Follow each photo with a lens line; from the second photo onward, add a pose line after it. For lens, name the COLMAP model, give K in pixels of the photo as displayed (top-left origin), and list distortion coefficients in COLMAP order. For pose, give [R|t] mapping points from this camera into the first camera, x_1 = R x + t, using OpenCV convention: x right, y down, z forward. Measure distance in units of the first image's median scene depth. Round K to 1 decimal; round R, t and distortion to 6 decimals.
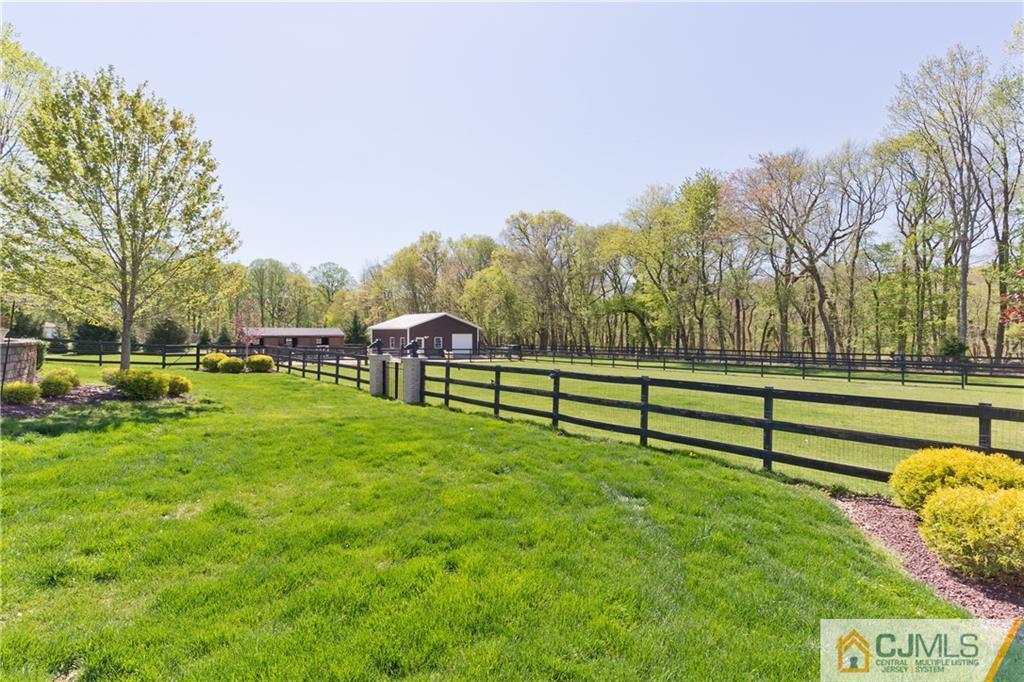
lens RADIAL K [[467.3, 0, 511.5], [0, 467.3, 344.6], [0, 0, 1]] dist [0.001388, -0.002357]
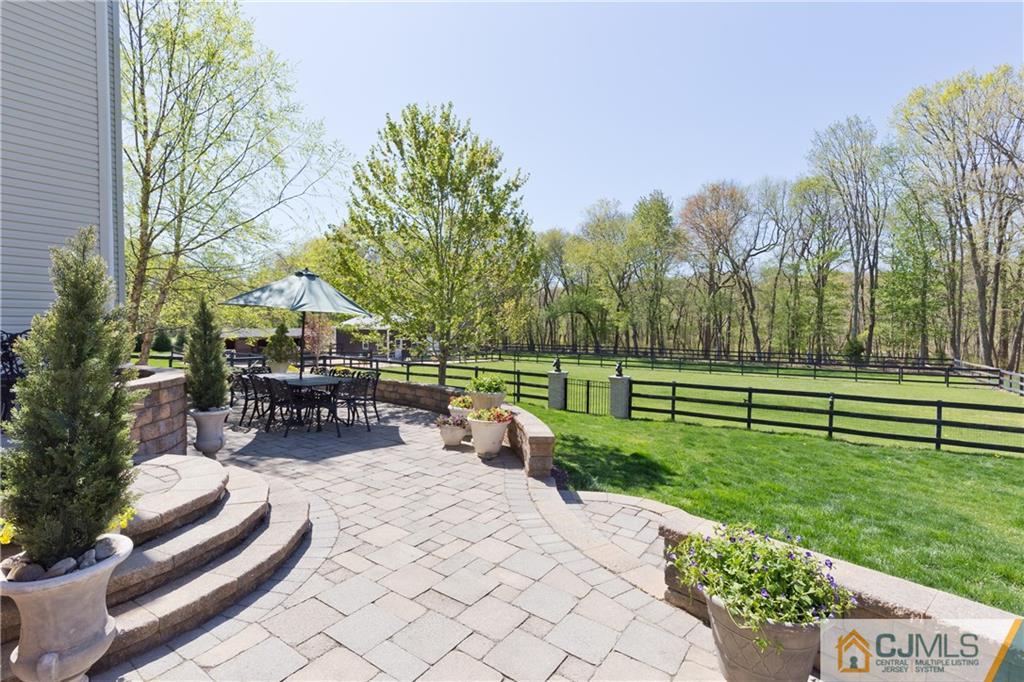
lens RADIAL K [[467.3, 0, 509.9], [0, 467.3, 332.5], [0, 0, 1]] dist [0.001388, -0.002357]
pose [[0.965936, 0.003085, 0.258764, -0.664925], [-0.001941, 0.999987, -0.004675, -0.063599], [-0.258775, 0.004013, 0.965929, -0.007360]]
